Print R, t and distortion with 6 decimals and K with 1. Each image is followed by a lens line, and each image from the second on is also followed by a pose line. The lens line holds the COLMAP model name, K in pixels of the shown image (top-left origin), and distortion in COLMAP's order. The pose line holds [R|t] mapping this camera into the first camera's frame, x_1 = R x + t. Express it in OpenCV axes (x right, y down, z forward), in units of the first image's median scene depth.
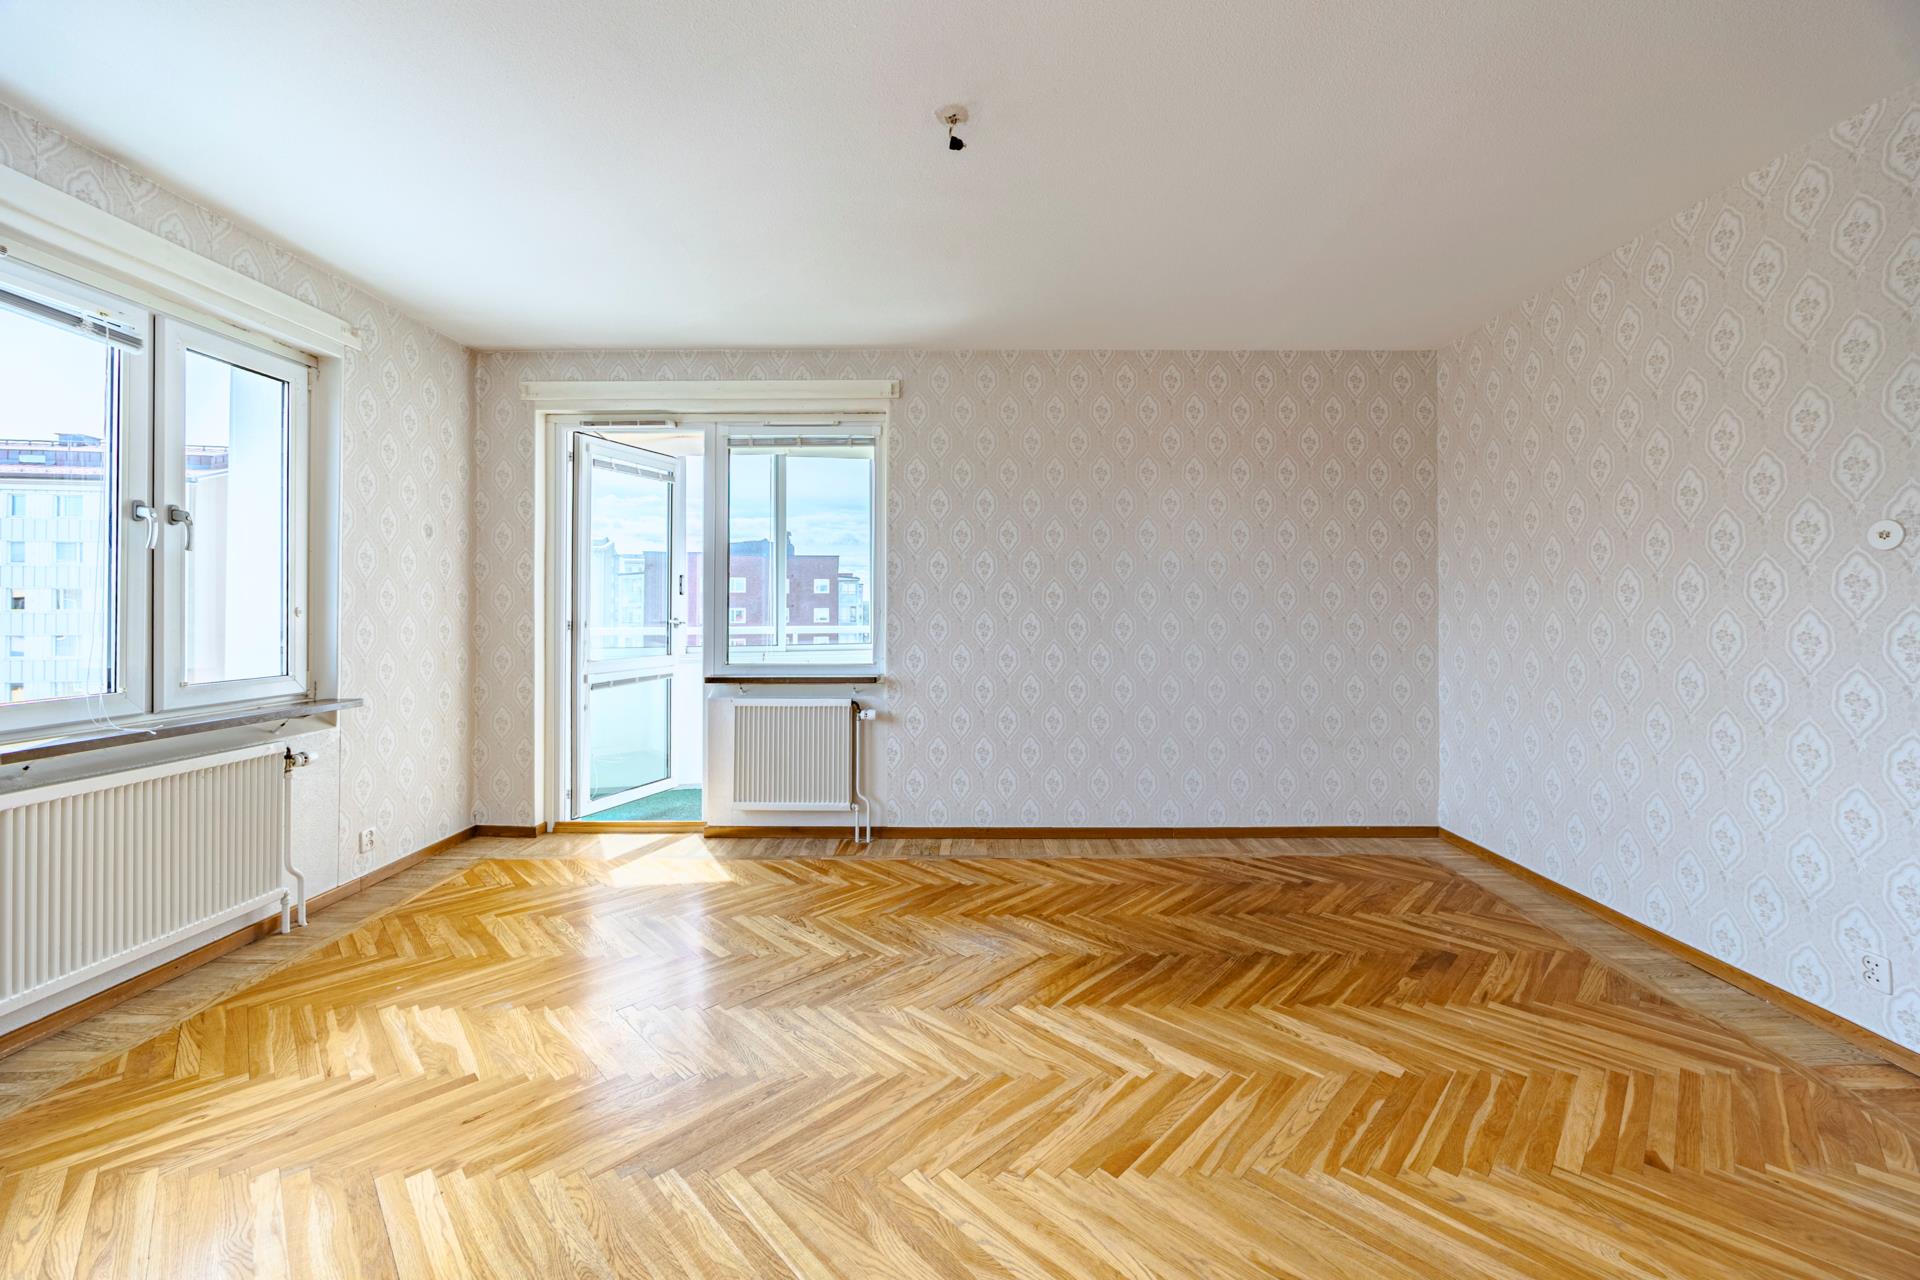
lens RADIAL K [[735.8, 0, 958.7], [0, 735.8, 598.1], [0, 0, 1]] dist [0.009926, 0.000027]
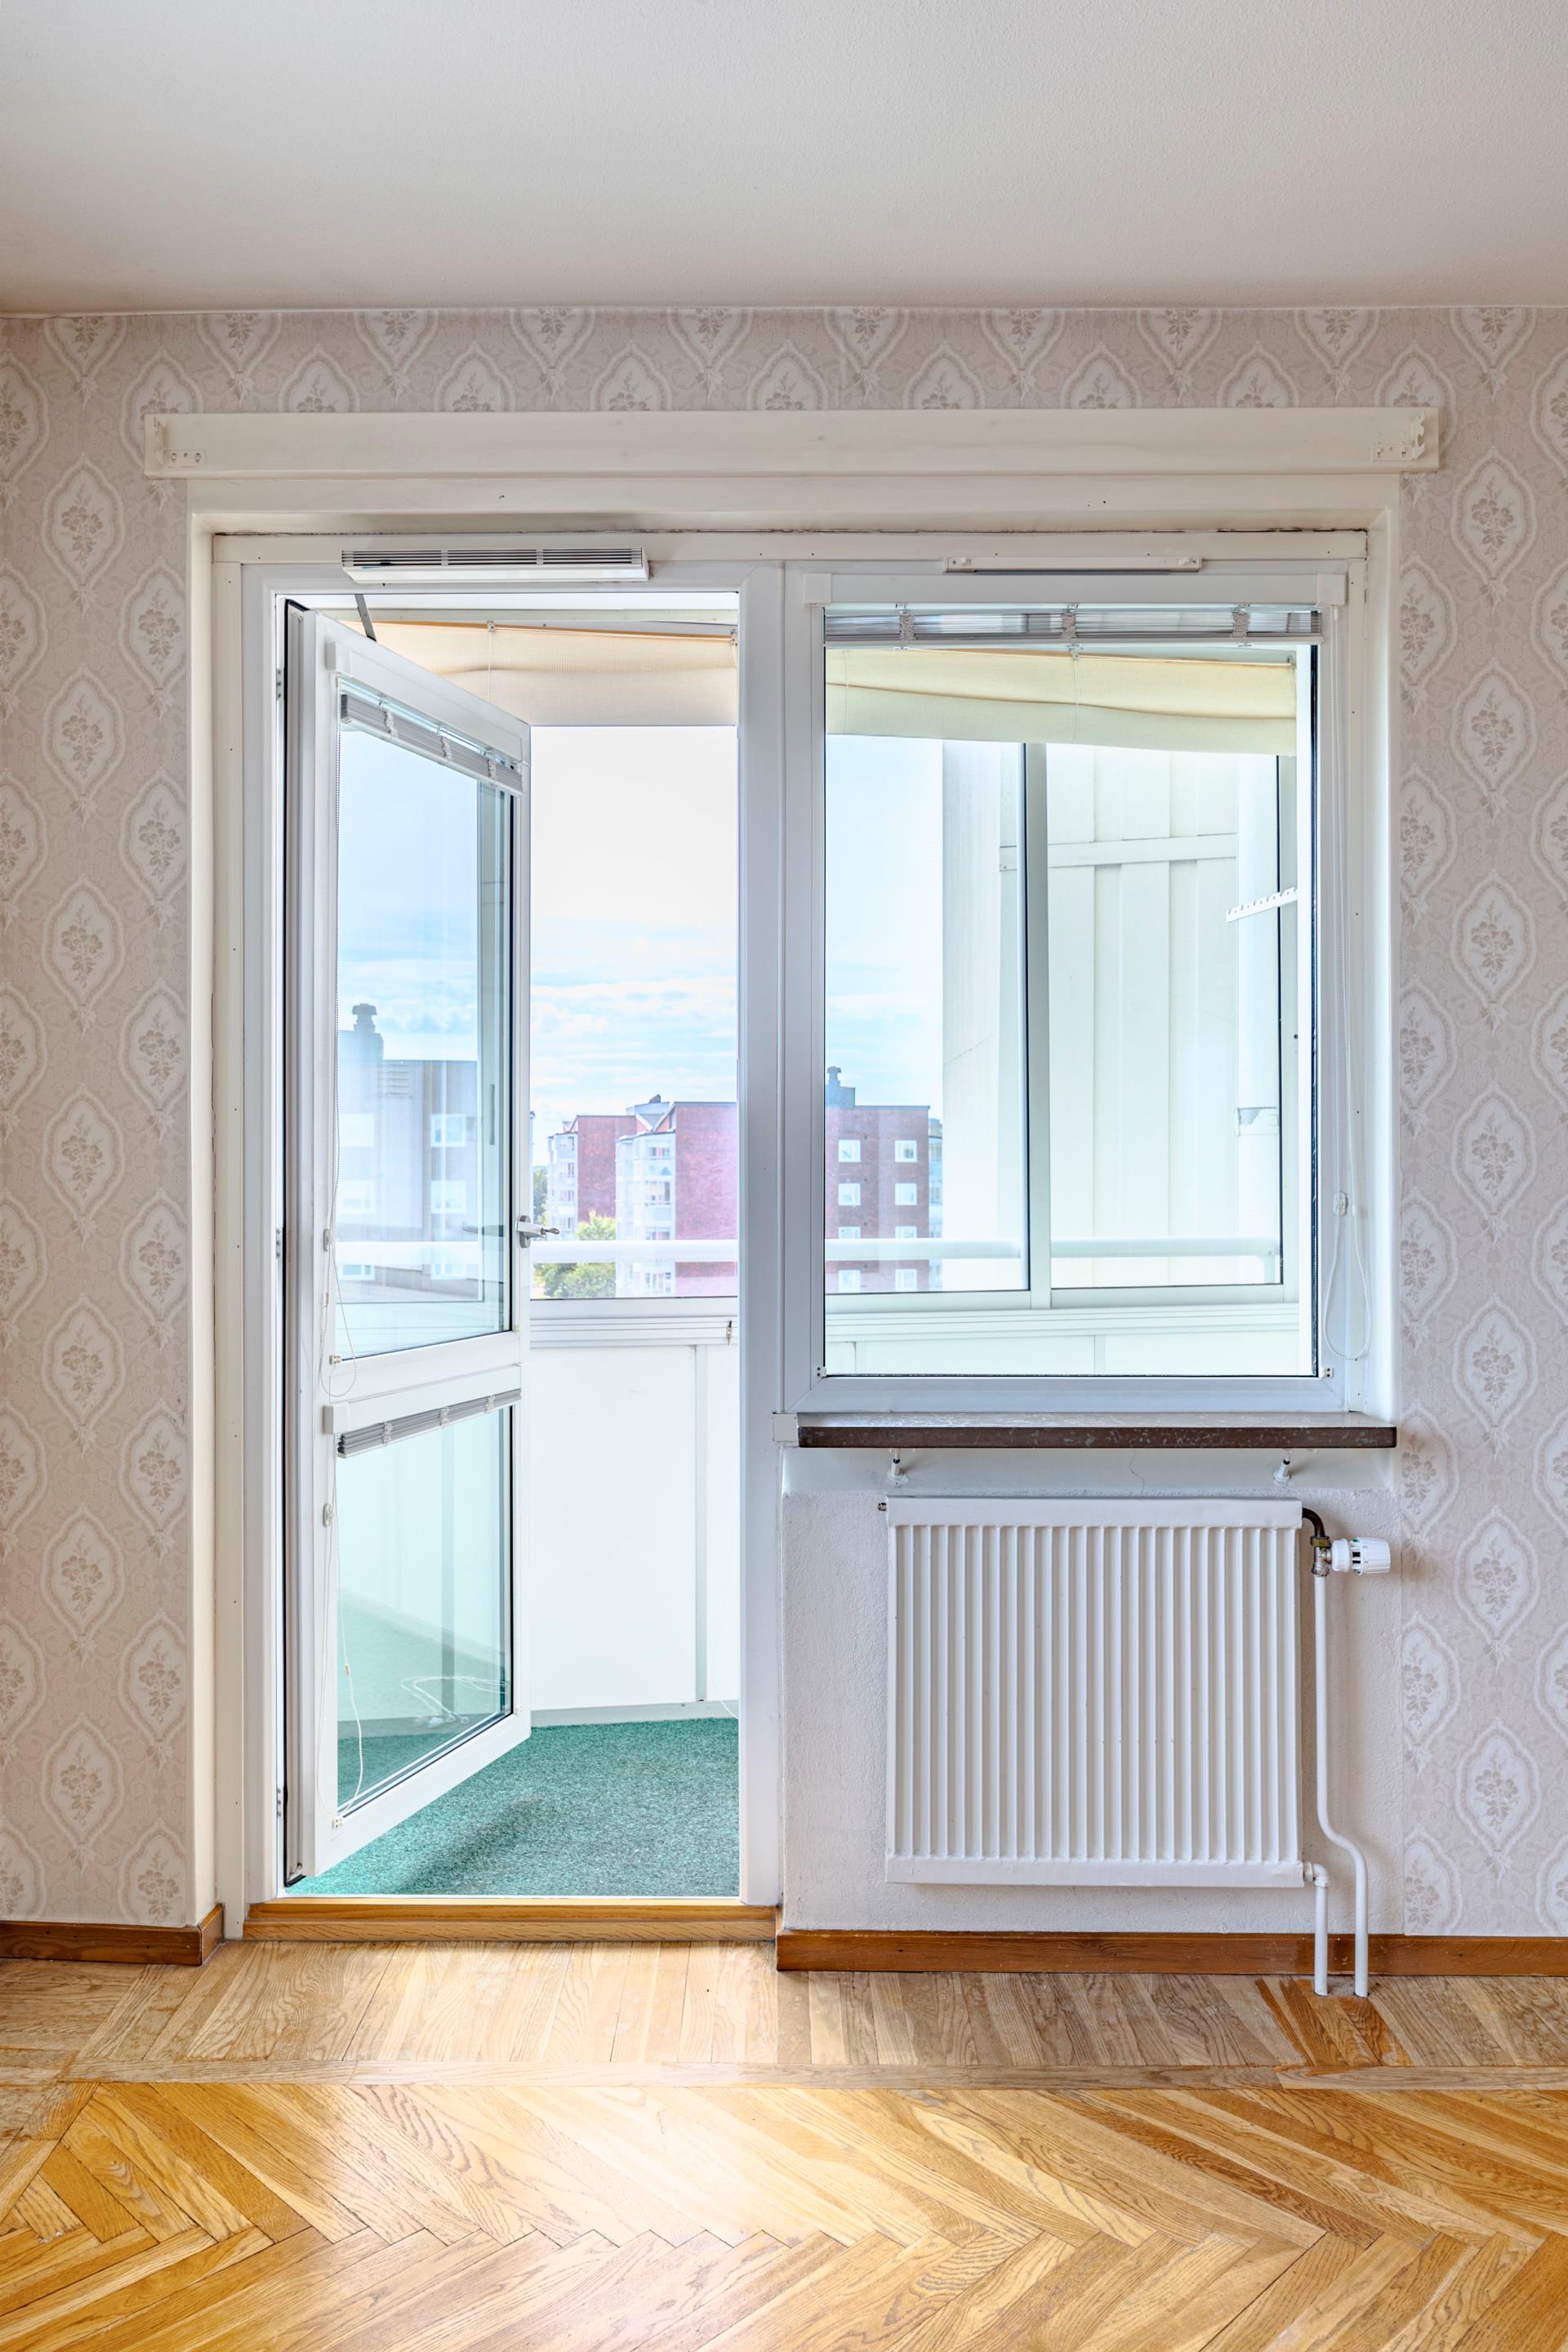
lens RADIAL K [[1690.4, 0, 782.0], [0, 1690.4, 1175.5], [0, 0, 1]] dist [-0.001033, -0.000762]
pose [[0.999987, 0.001258, 0.004940, -0.343061], [-0.001297, 0.999968, 0.007879, 0.003523], [-0.004930, -0.007885, 0.999957, 0.326967]]
